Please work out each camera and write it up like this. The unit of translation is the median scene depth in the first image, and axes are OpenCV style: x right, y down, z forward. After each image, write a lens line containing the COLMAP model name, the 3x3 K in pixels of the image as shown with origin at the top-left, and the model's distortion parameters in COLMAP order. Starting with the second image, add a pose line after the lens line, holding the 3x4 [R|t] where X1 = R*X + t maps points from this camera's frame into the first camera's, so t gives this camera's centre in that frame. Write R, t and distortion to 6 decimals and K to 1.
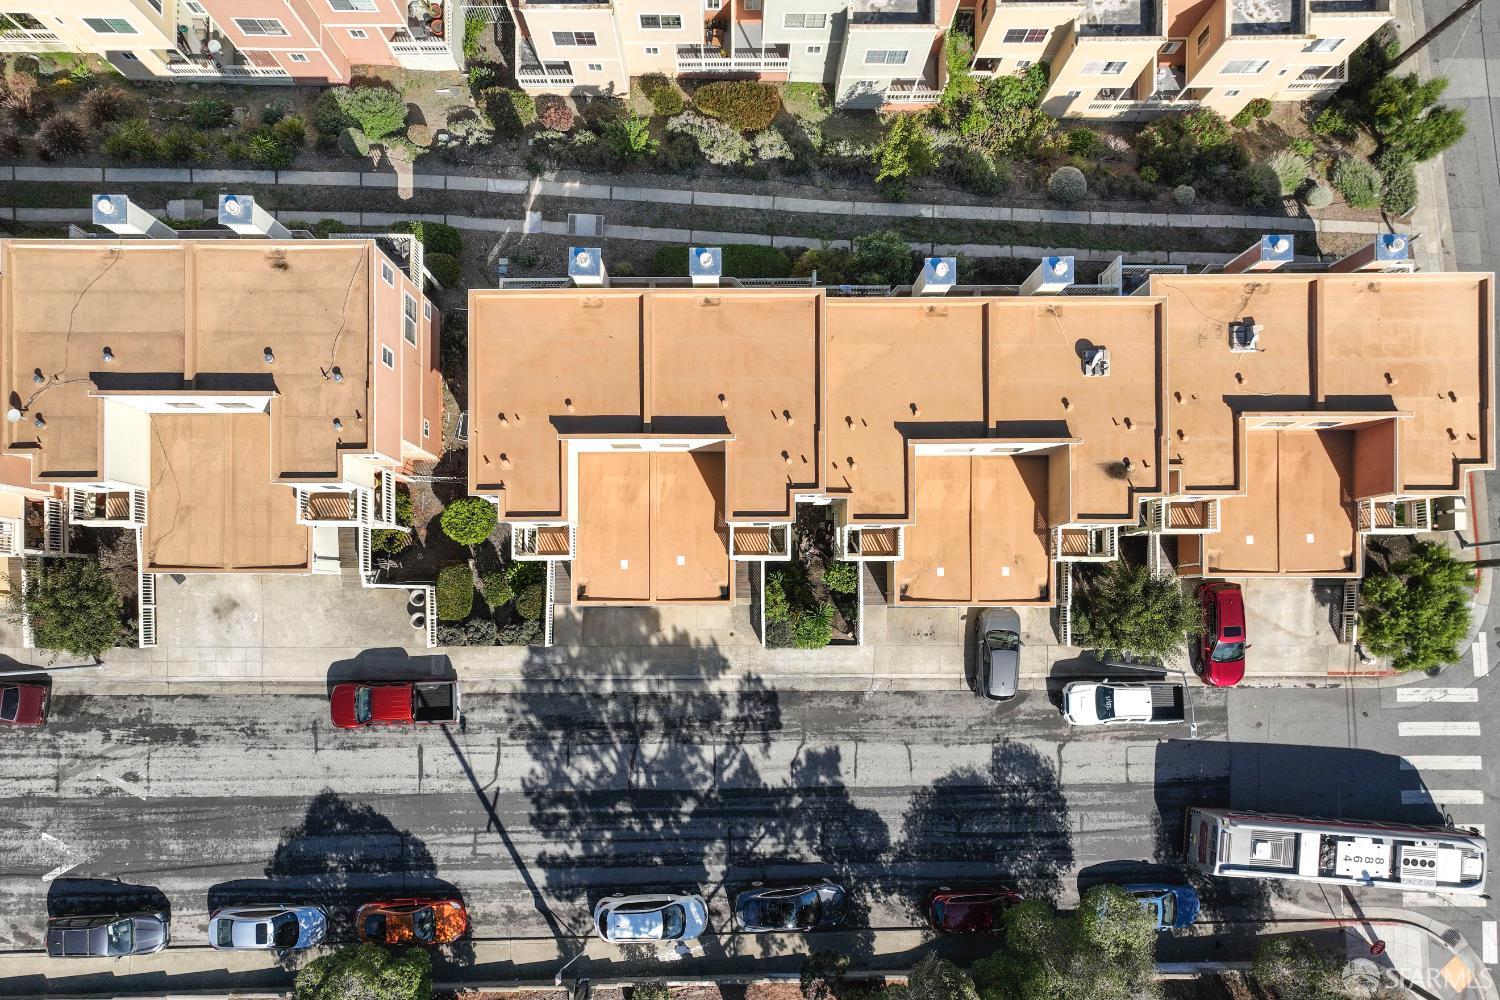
lens RADIAL K [[1037.9, 0, 750.0], [0, 1037.9, 500.0], [0, 0, 1]] dist [-0.000628, 0.000847]
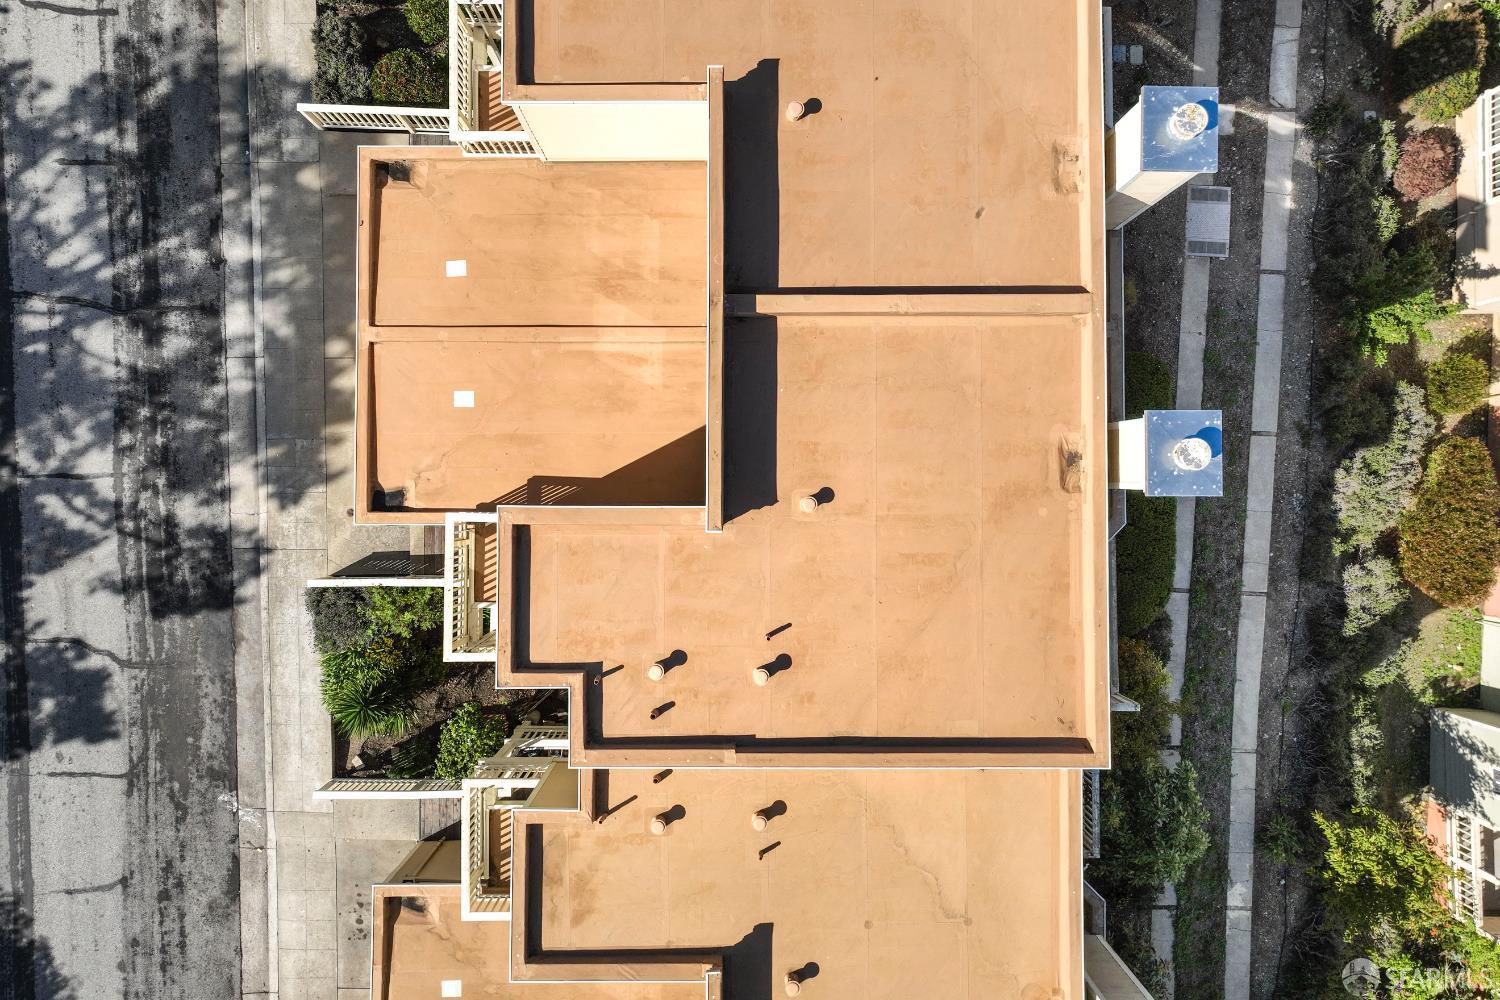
lens RADIAL K [[1041.8, 0, 806.3], [0, 1041.8, 473.2], [0, 0, 1]] dist [0.002162, 0.001573]
pose [[-0.001373, 0.999336, -0.036409, -0.018937], [-0.999680, -0.000453, 0.025277, -0.089512], [0.025244, 0.036432, 0.999017, 0.535484]]
